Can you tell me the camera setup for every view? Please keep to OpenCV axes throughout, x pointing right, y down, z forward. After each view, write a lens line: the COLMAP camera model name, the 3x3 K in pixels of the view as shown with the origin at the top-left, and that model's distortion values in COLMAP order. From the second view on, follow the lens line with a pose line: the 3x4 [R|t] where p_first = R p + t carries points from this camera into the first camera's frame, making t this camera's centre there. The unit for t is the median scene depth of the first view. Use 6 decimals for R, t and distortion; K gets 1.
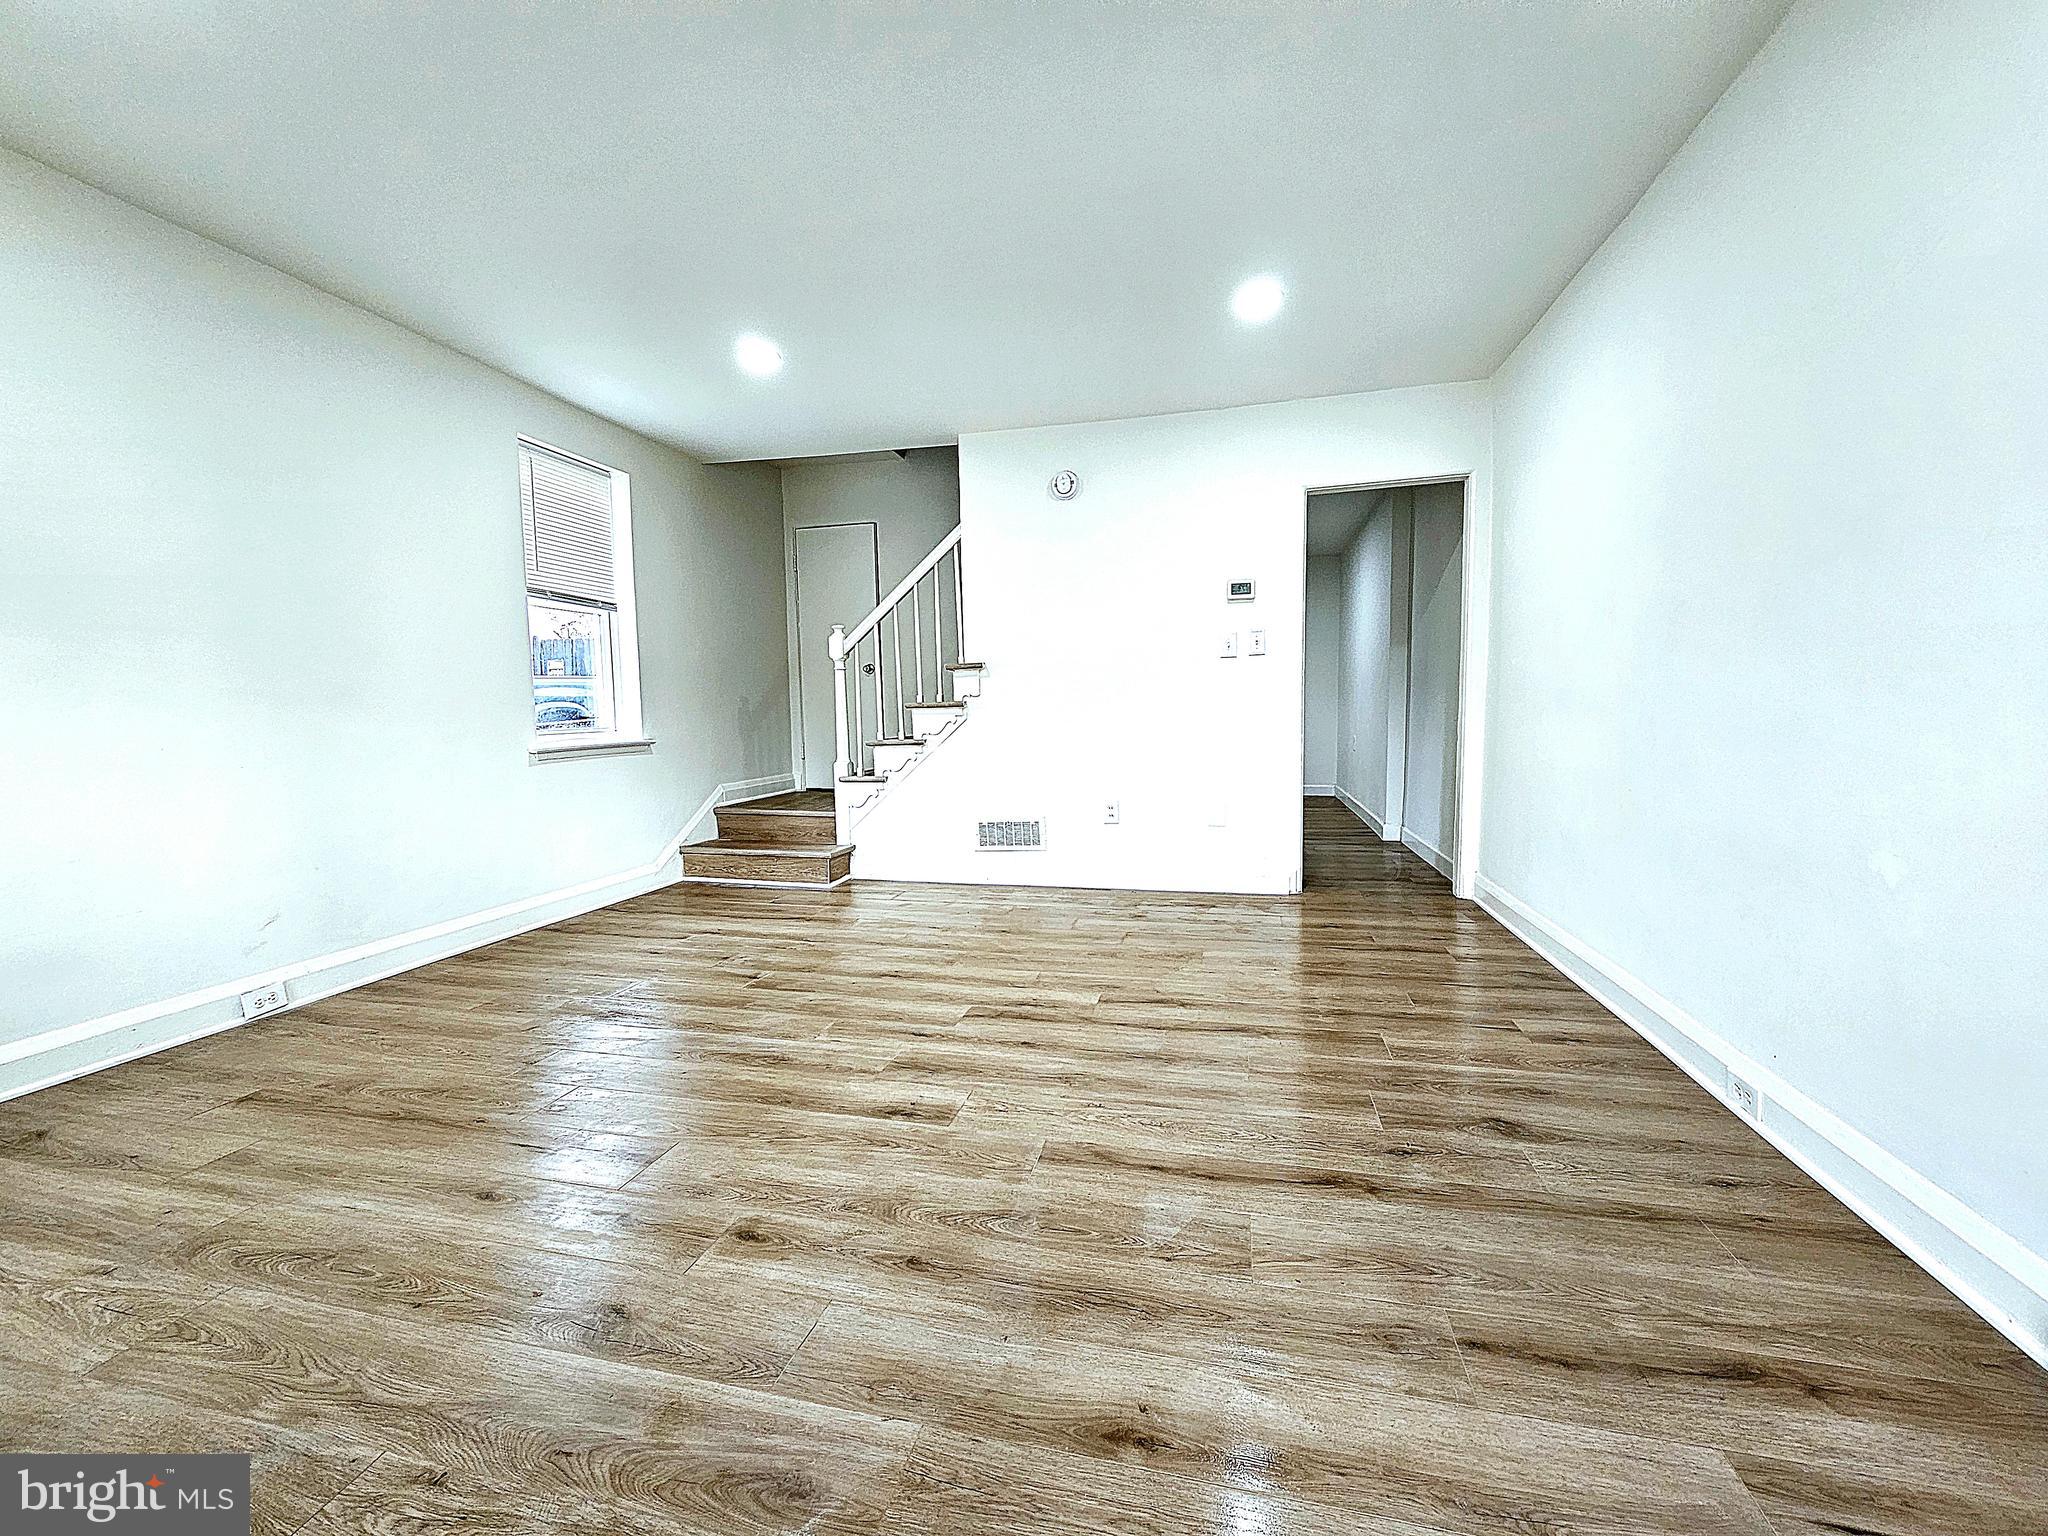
lens RADIAL K [[833.4, 0, 1025.8], [0, 833.4, 764.7], [0, 0, 1]] dist [-0.000044, 0.000297]
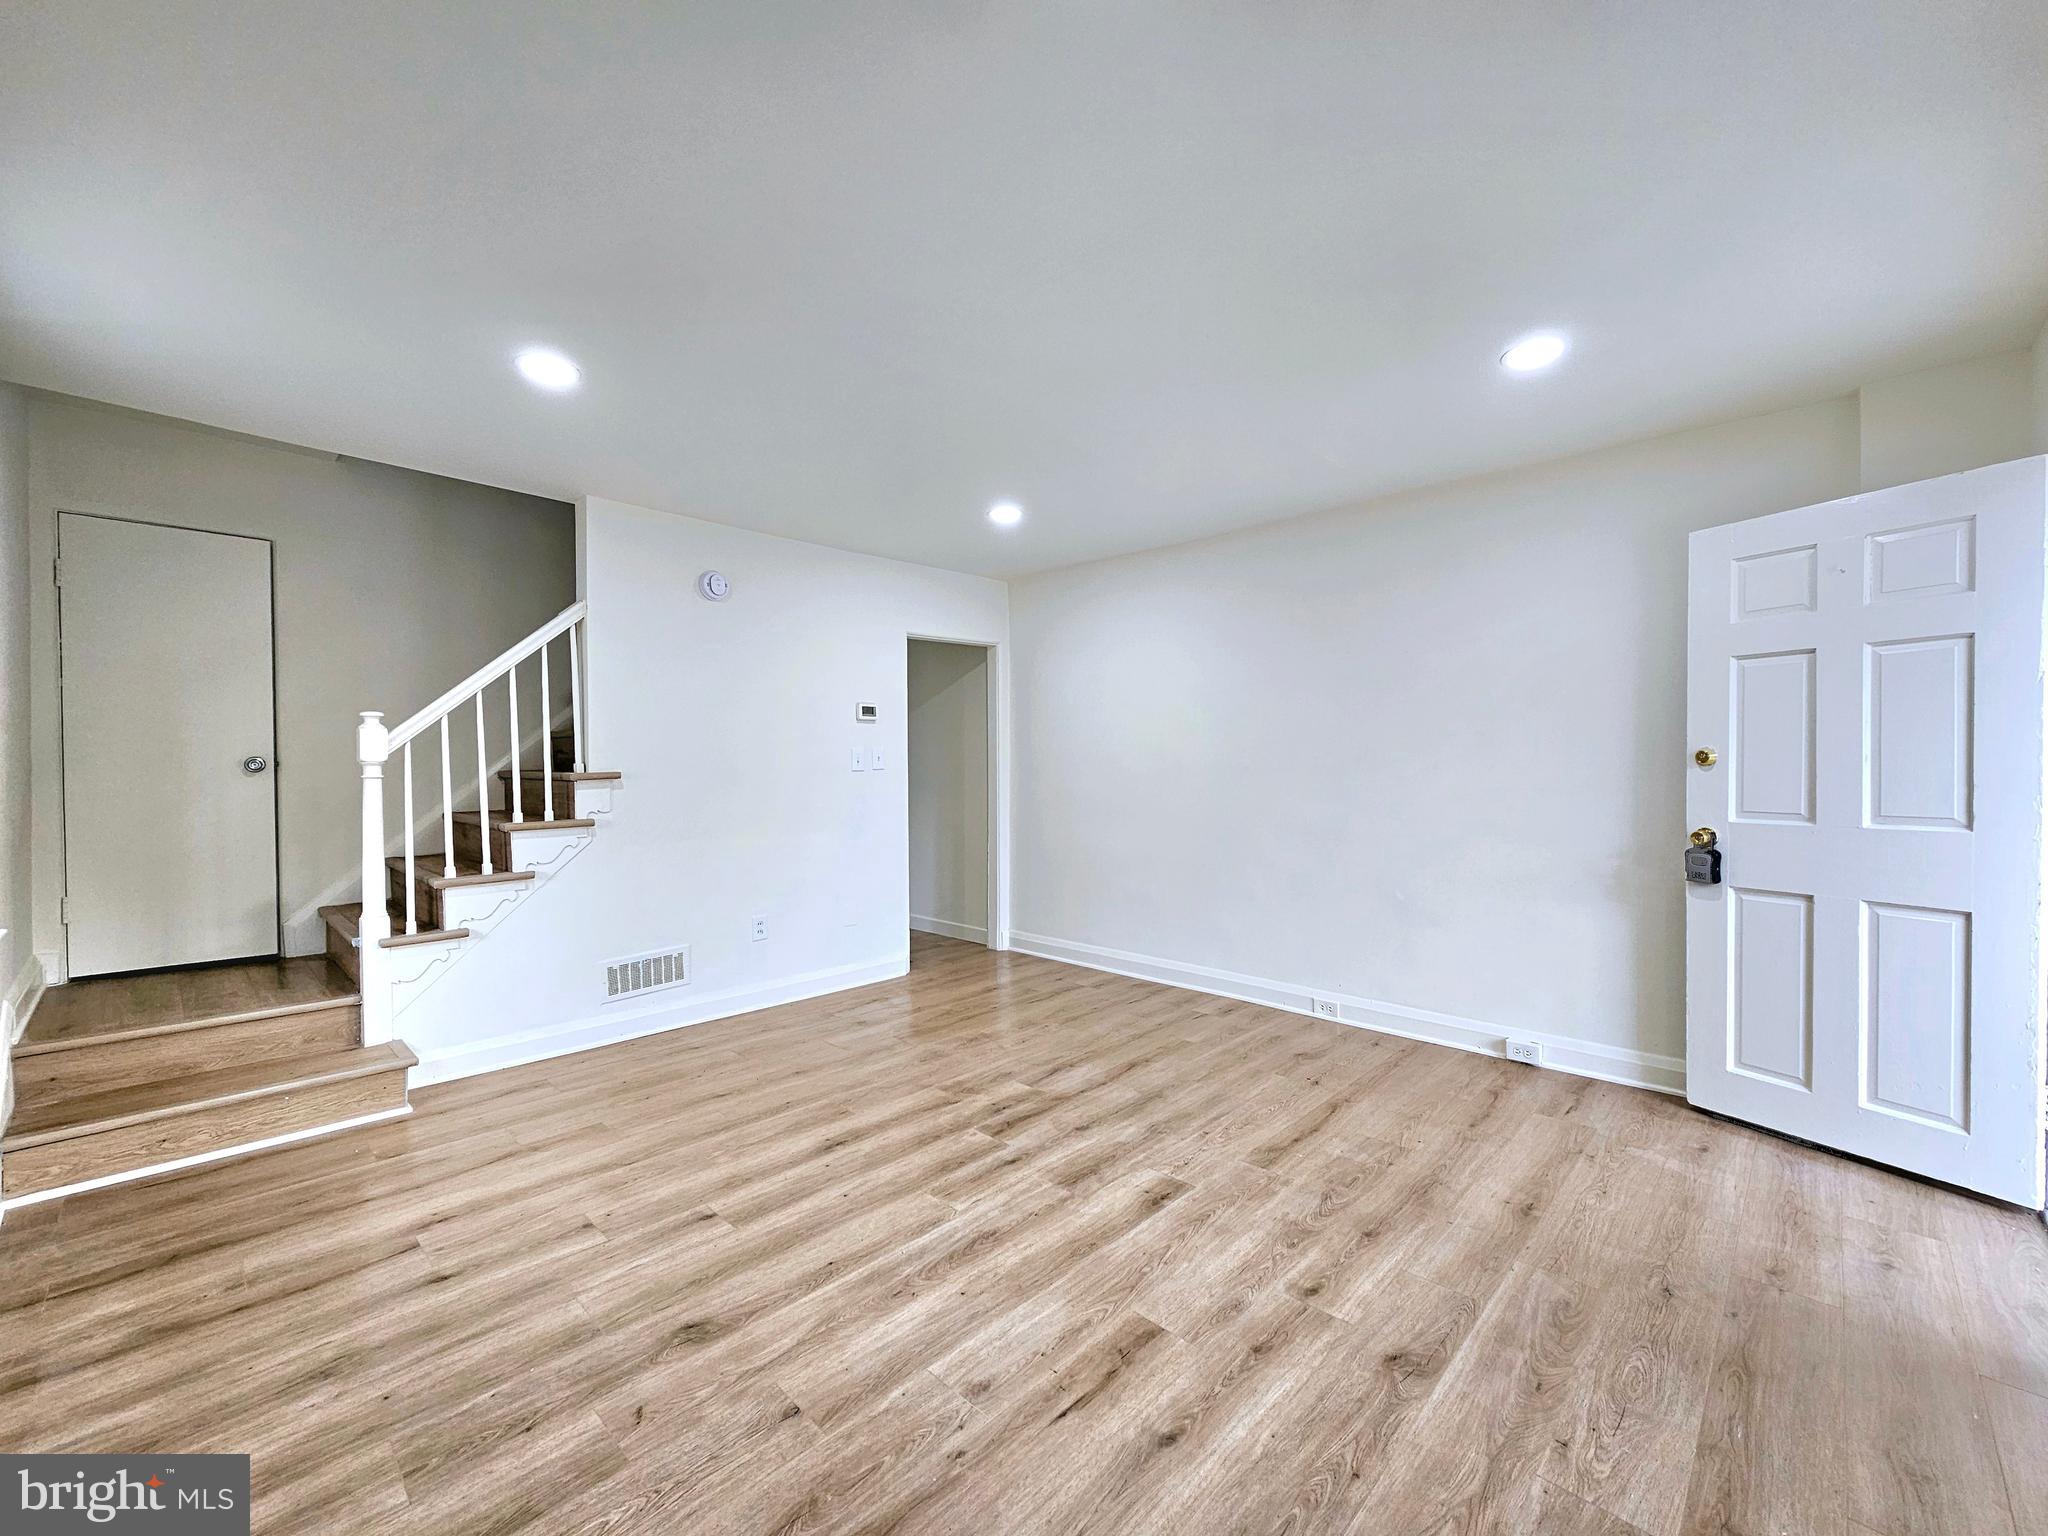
lens RADIAL K [[833.4, 0, 1025.8], [0, 833.4, 764.7], [0, 0, 1]] dist [-0.000044, 0.000297]
pose [[0.502085, 0.011542, 0.864741, -0.912672], [0.055304, 0.997436, -0.045424, -0.112255], [-0.863048, 0.070630, 0.500159, 0.374502]]
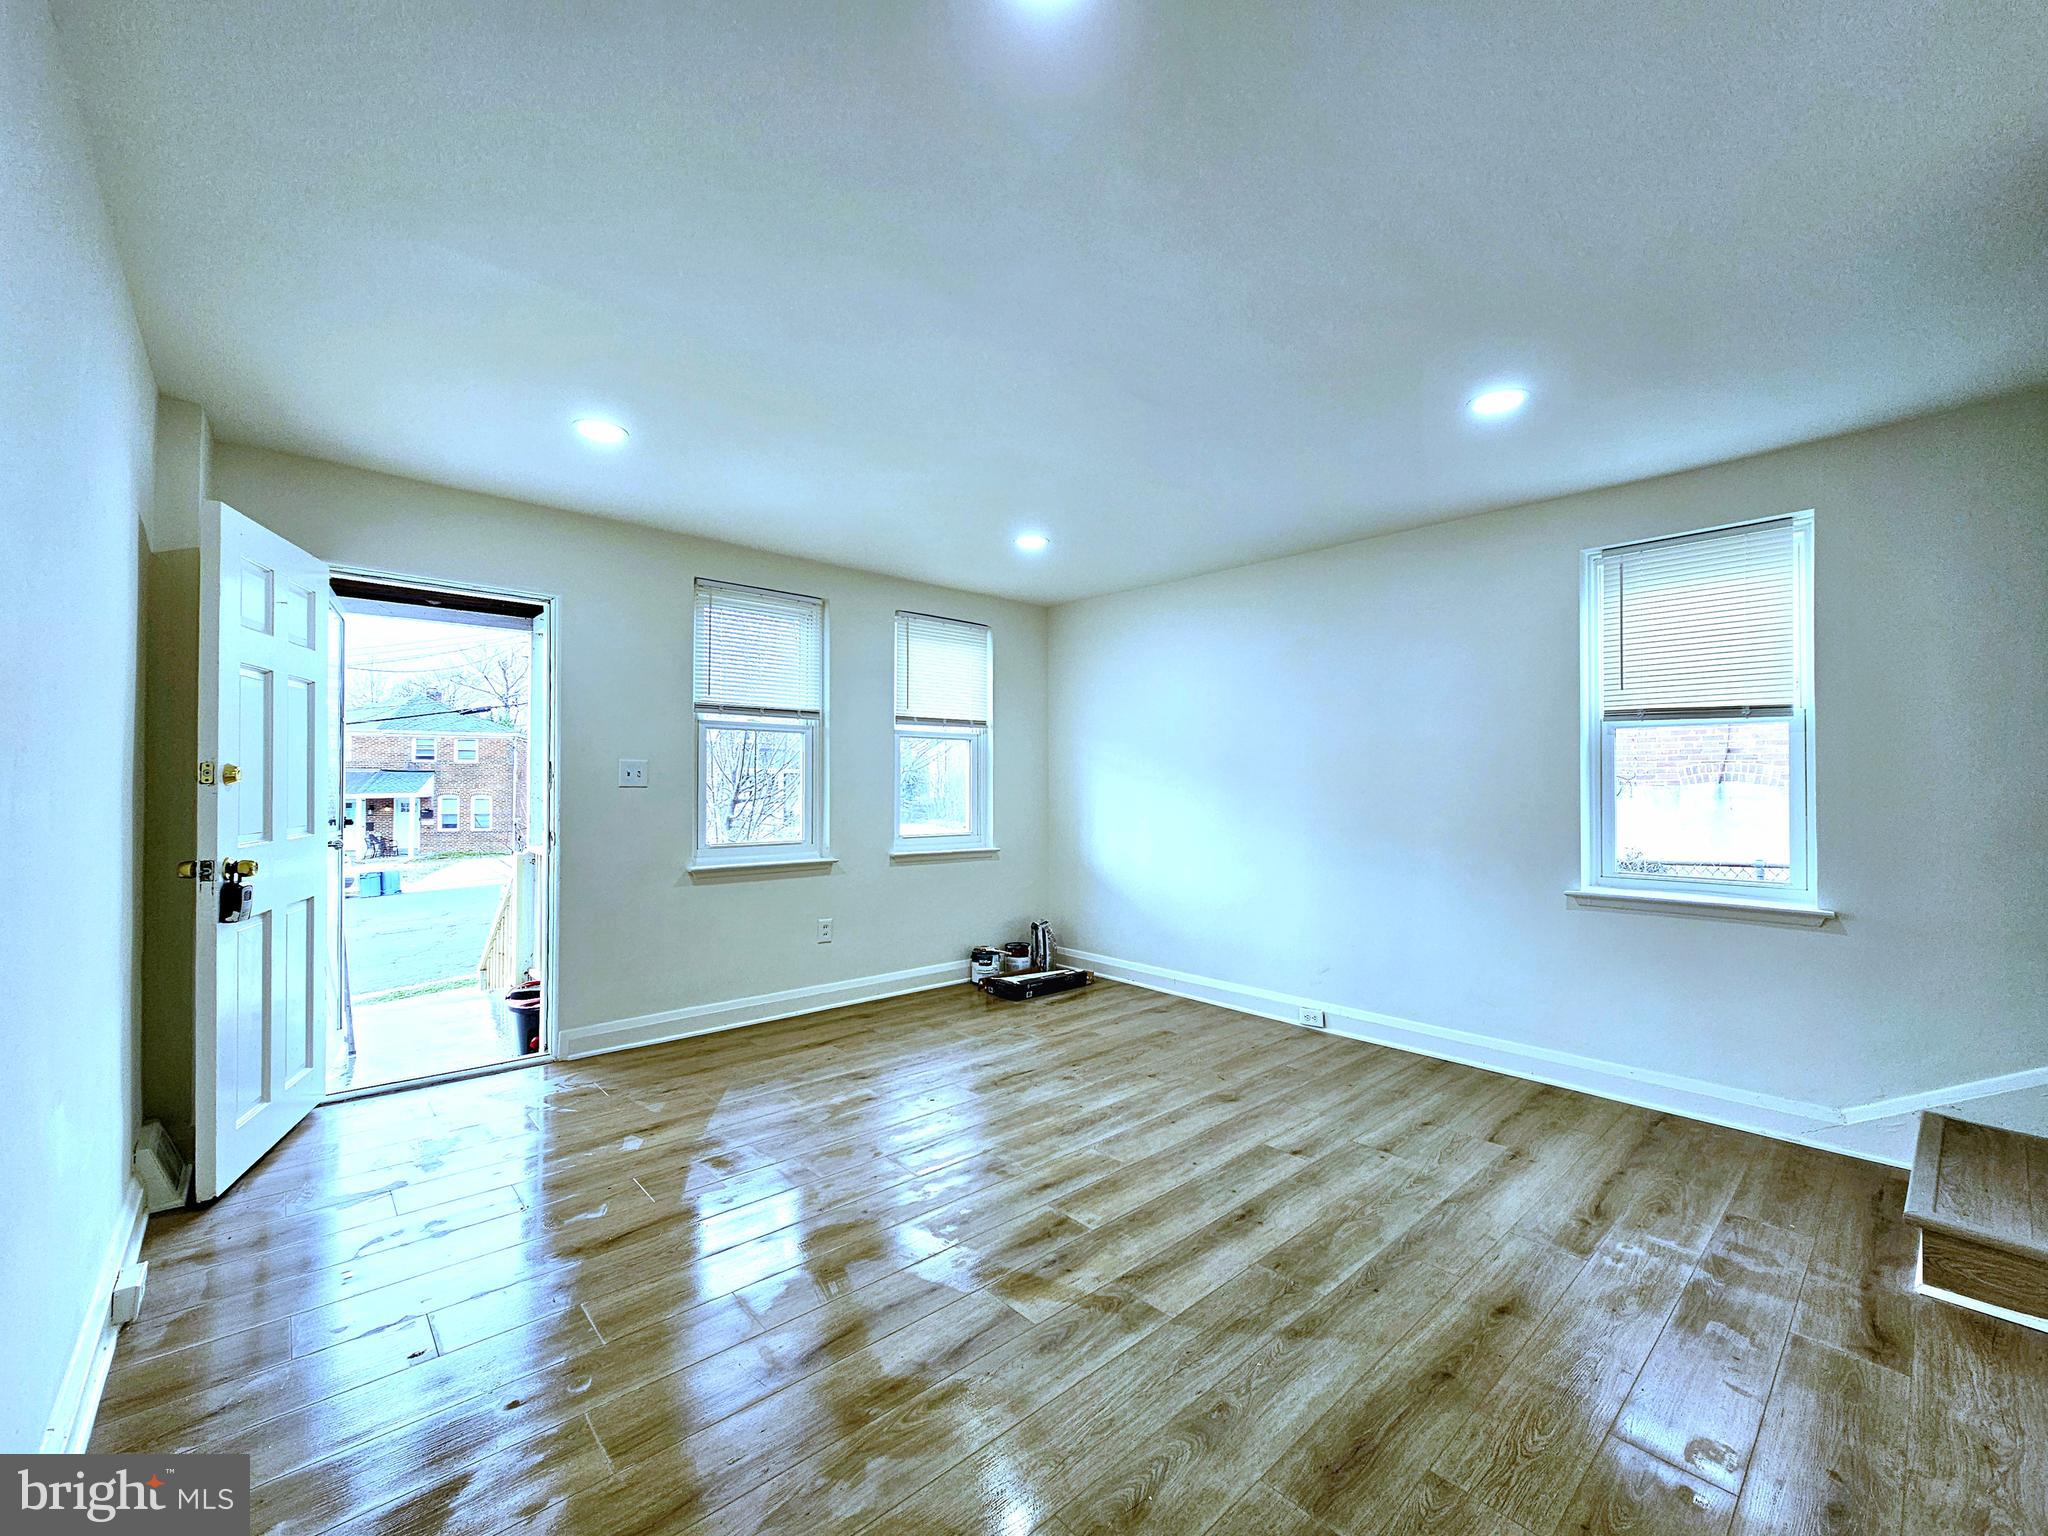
lens RADIAL K [[833.4, 0, 1025.8], [0, 833.4, 764.7], [0, 0, 1]] dist [-0.000044, 0.000297]
pose [[-0.556842, -0.004106, -0.830609, 0.667223], [-0.052670, 0.998150, 0.030376, -0.204445], [0.828947, 0.060663, -0.556028, 1.348246]]
